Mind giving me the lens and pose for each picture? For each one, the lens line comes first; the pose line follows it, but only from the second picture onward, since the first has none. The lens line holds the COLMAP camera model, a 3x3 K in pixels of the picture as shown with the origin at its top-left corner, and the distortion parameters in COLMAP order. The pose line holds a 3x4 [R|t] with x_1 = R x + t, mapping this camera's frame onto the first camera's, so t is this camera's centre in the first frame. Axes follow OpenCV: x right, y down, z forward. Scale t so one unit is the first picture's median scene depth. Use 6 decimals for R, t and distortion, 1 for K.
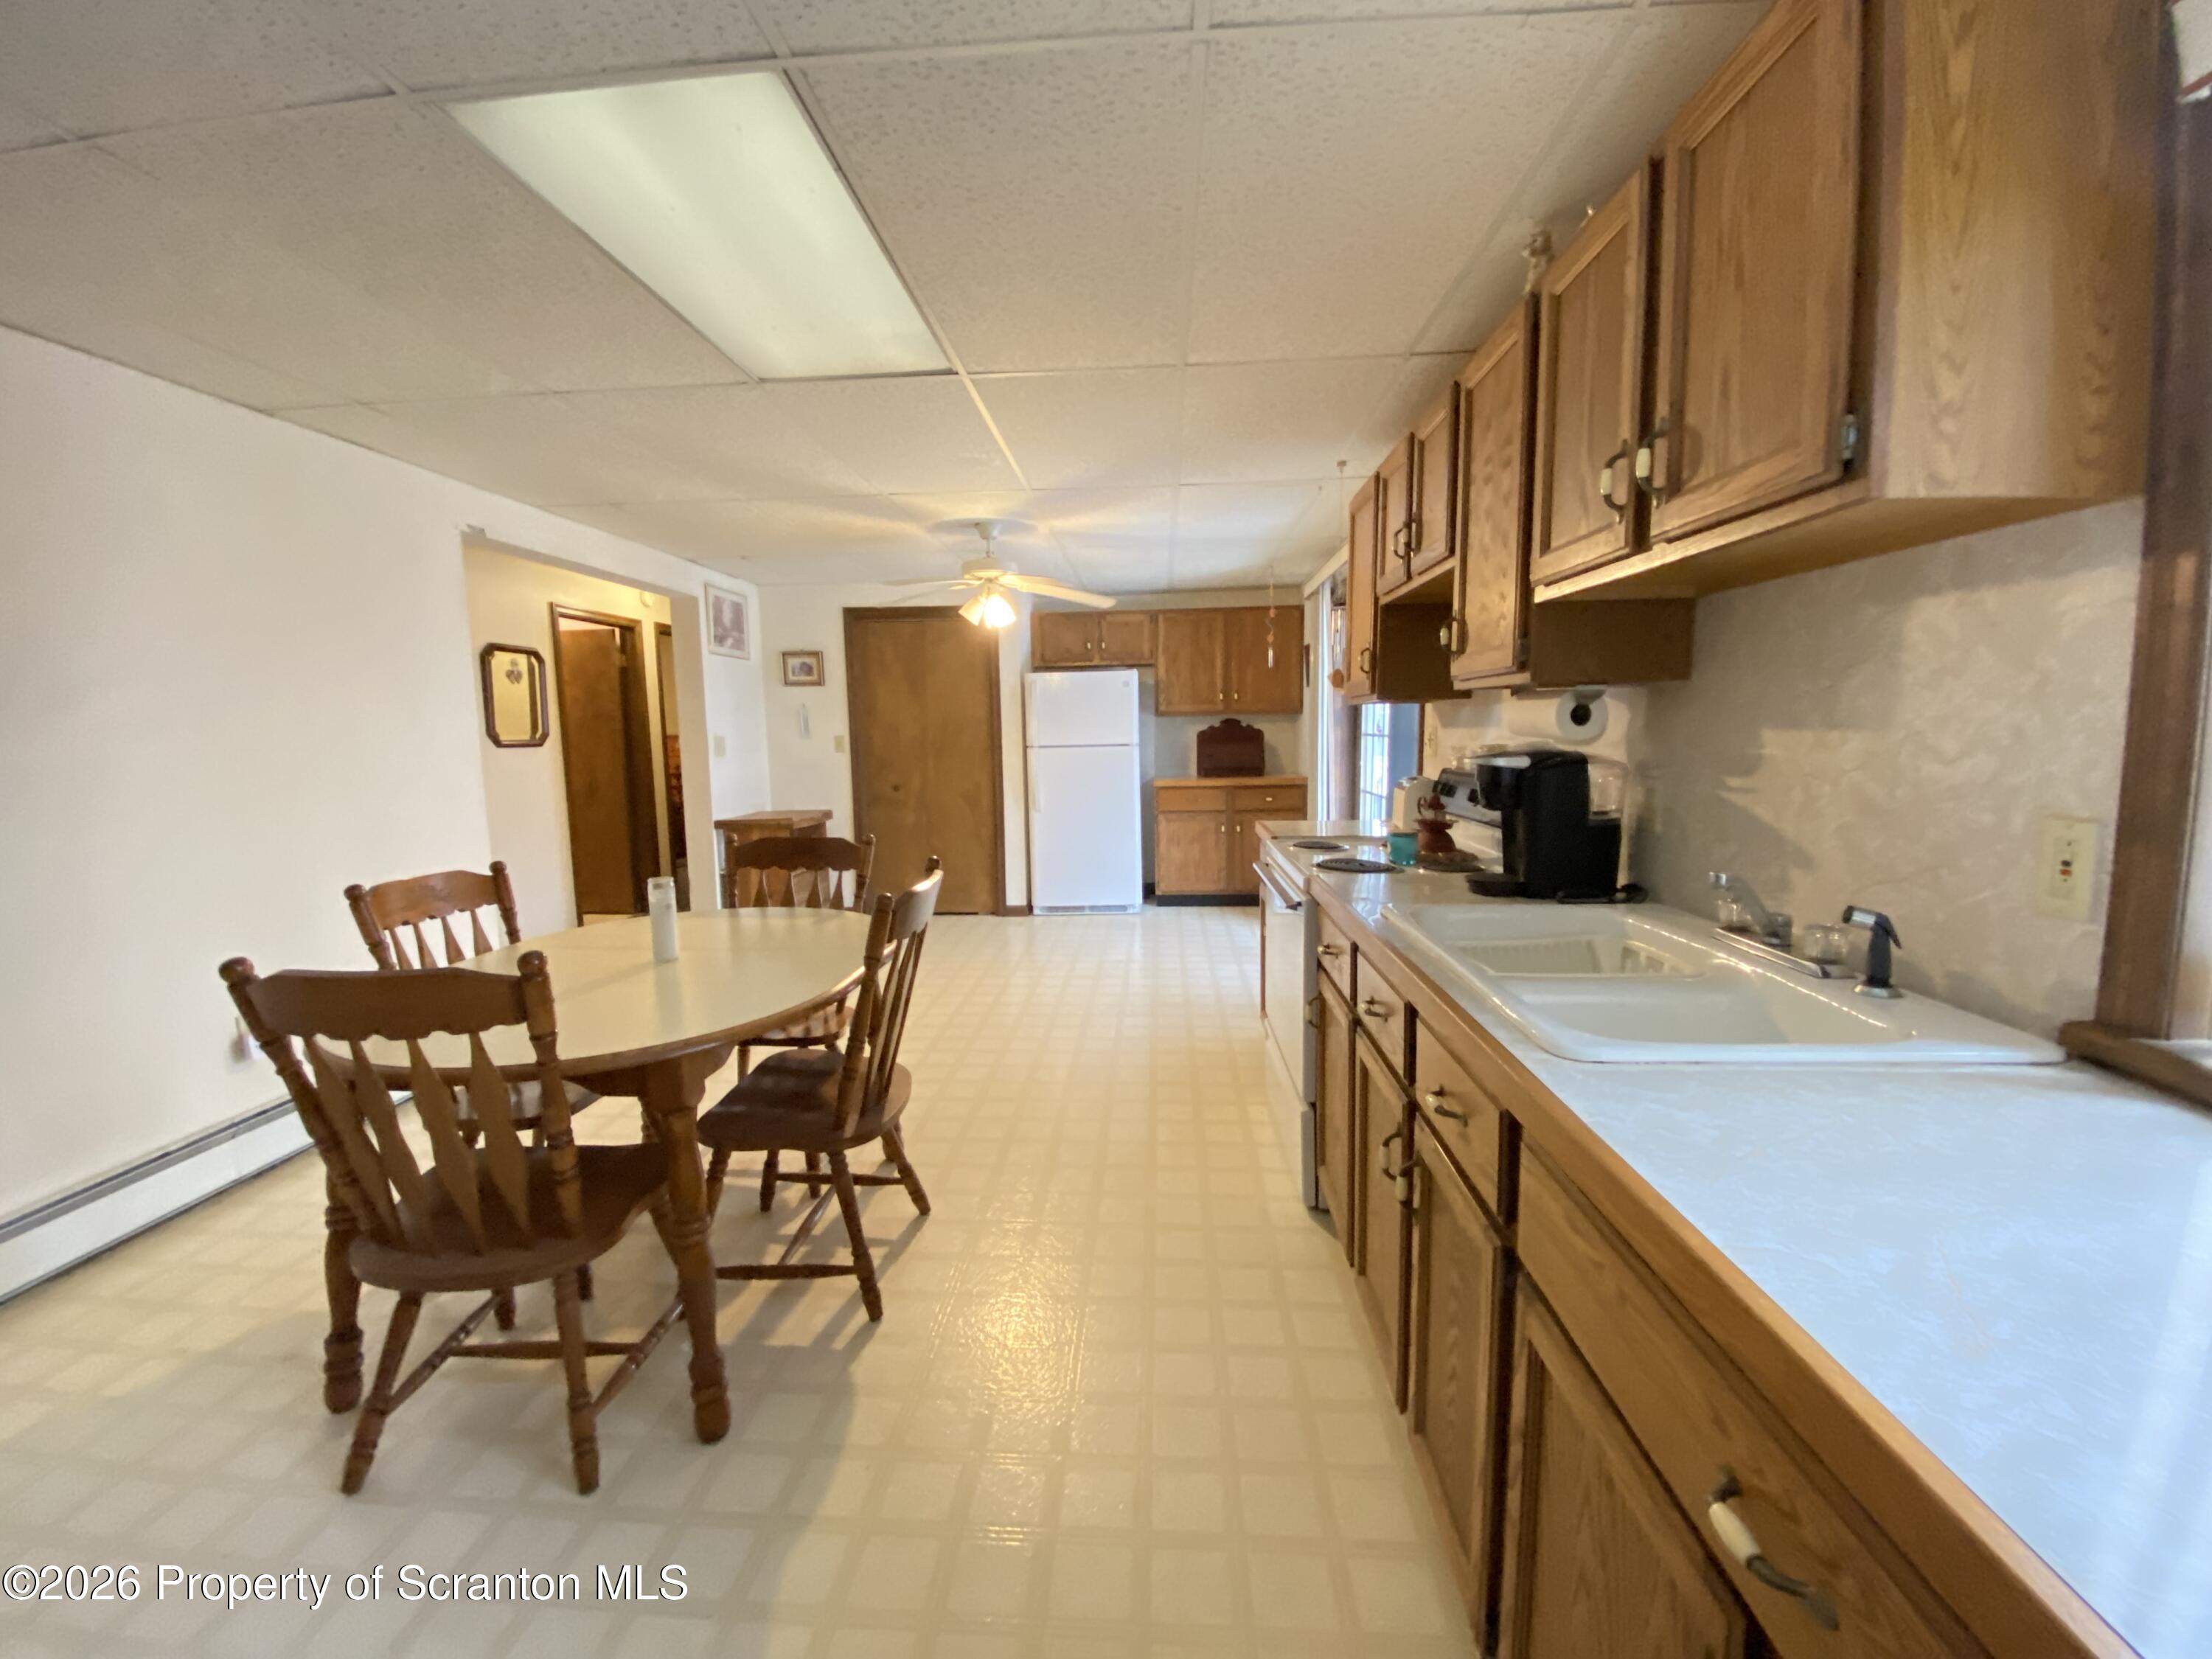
lens RADIAL K [[893.6, 0, 1110.6], [0, 893.6, 822.8], [0, 0, 1]] dist [-0.015484, -0.001240]
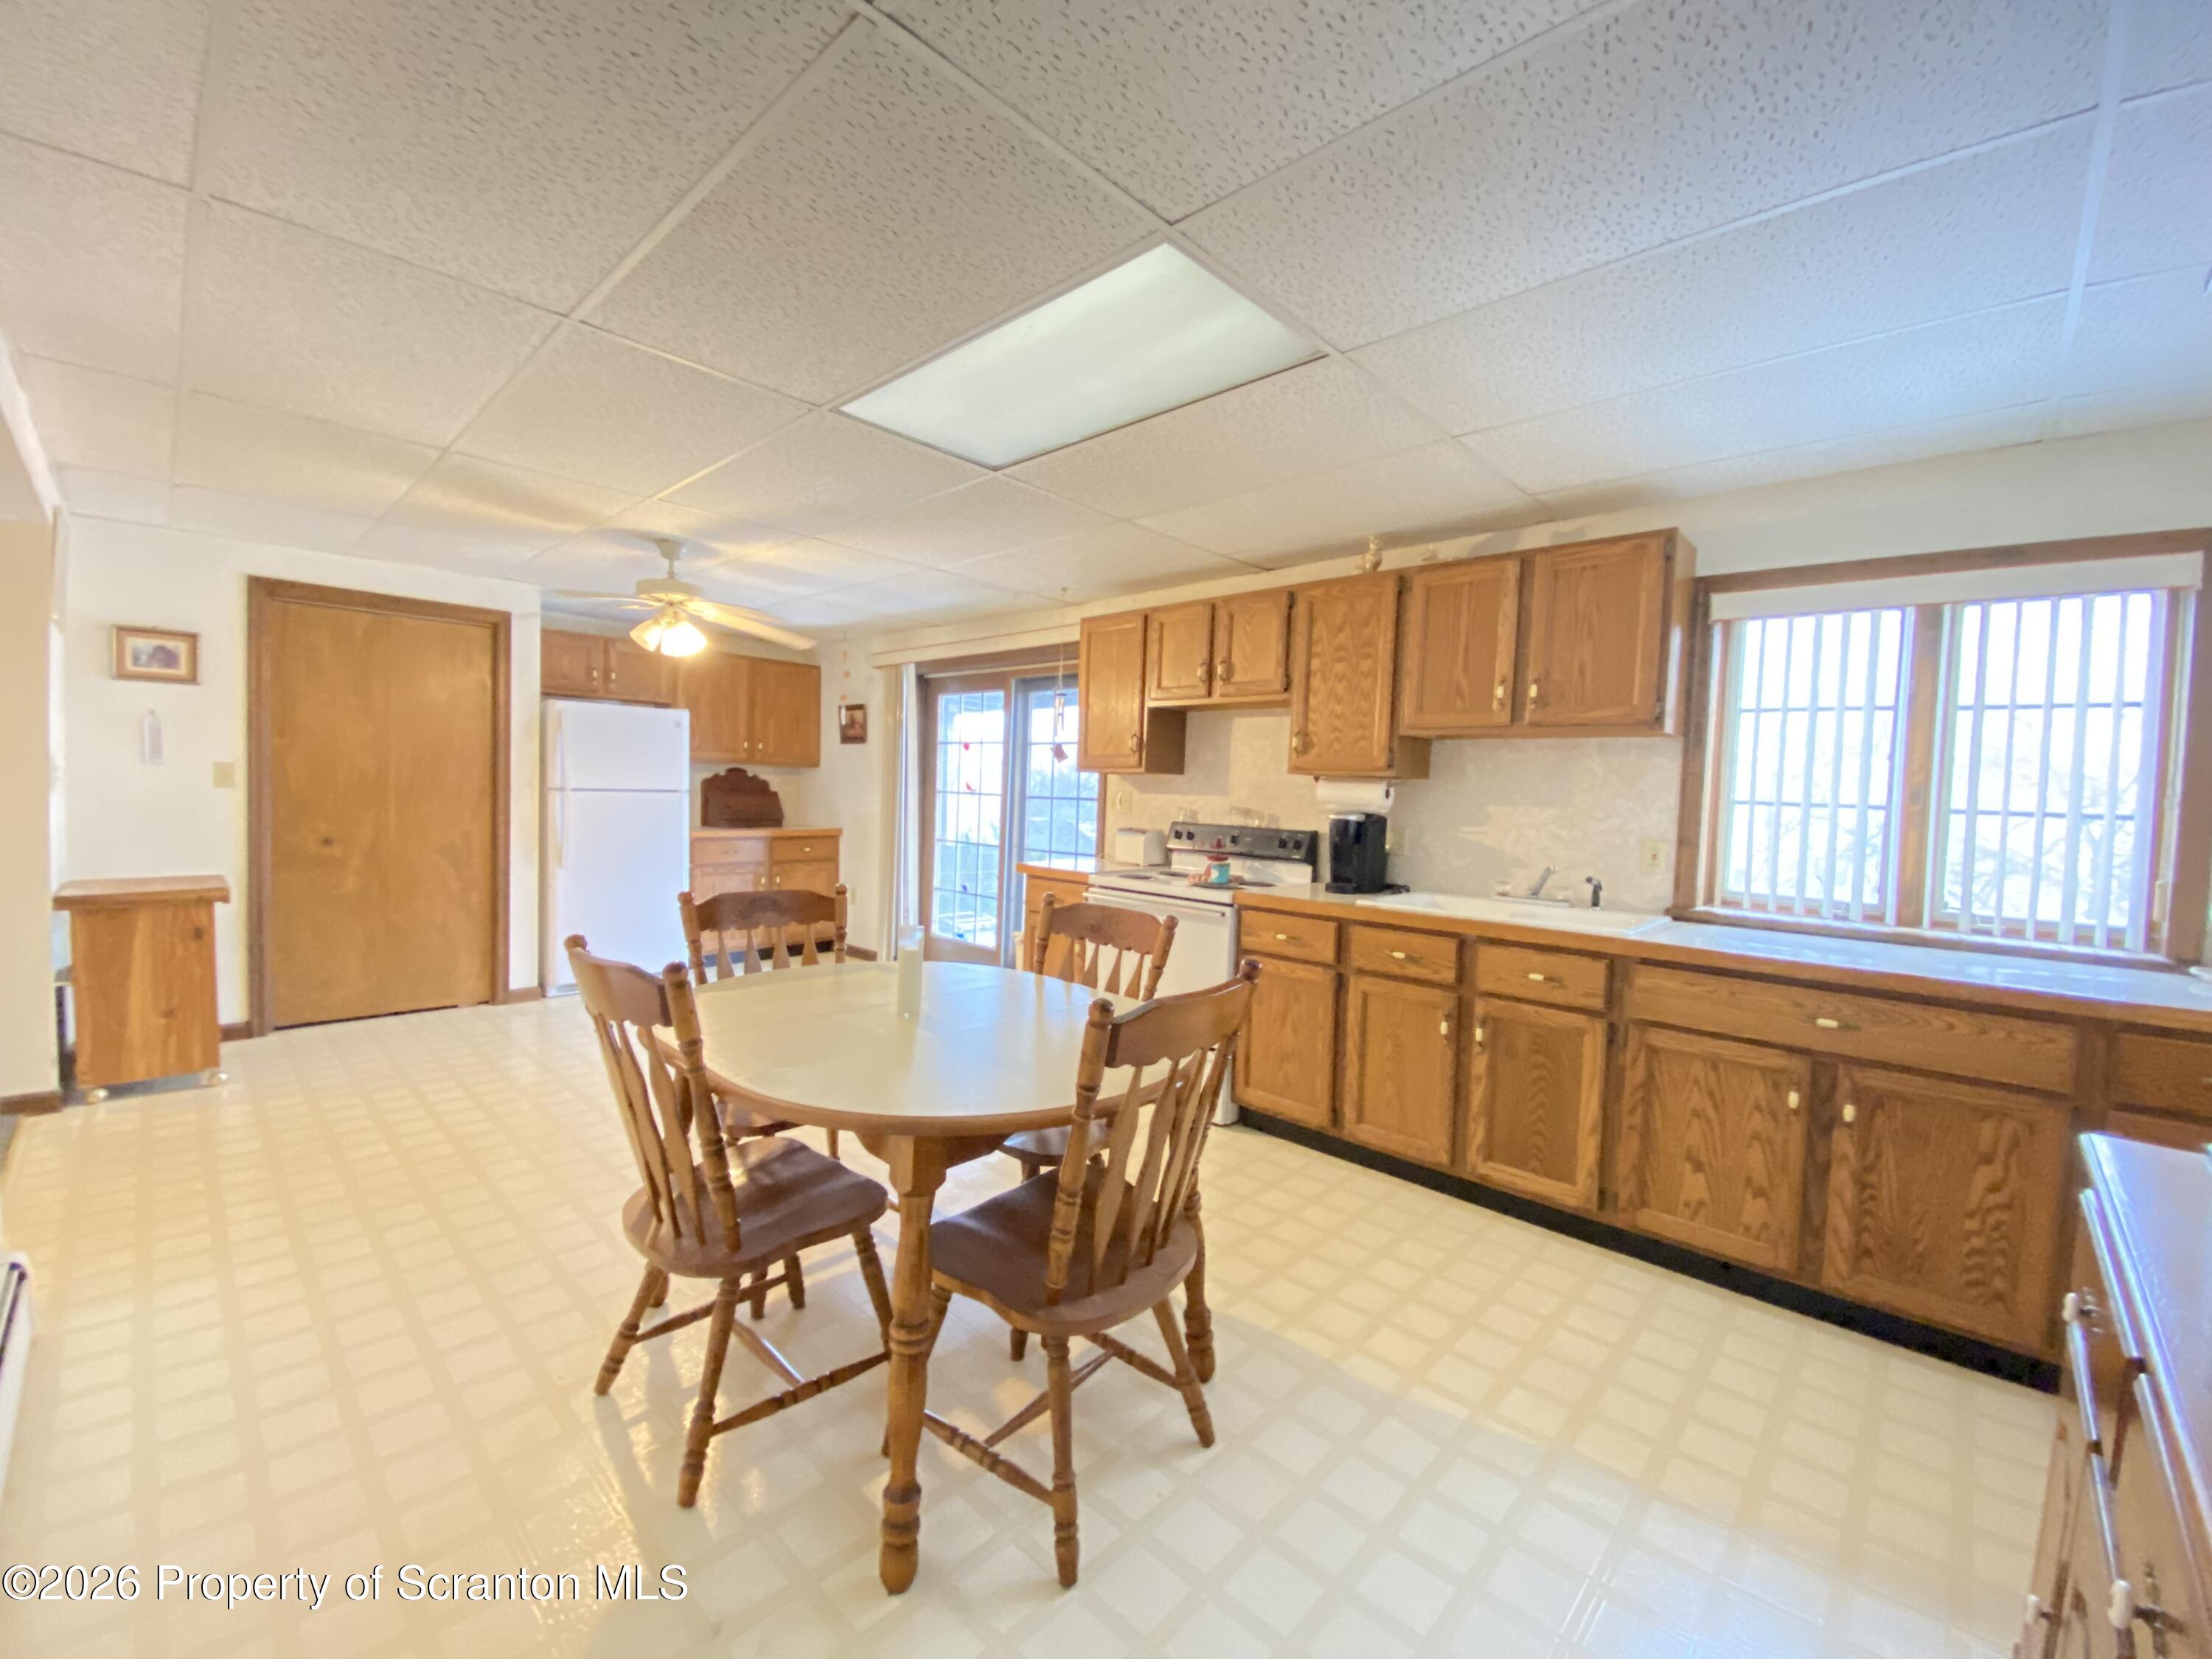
lens RADIAL K [[893.6, 0, 1130.7], [0, 893.6, 830.2], [0, 0, 1]] dist [-0.015484, -0.001240]
pose [[0.636955, 0.001585, 0.770899, -0.383014], [0.037898, 0.998724, -0.033366, -0.001024], [-0.769969, 0.050468, 0.636082, 0.074536]]
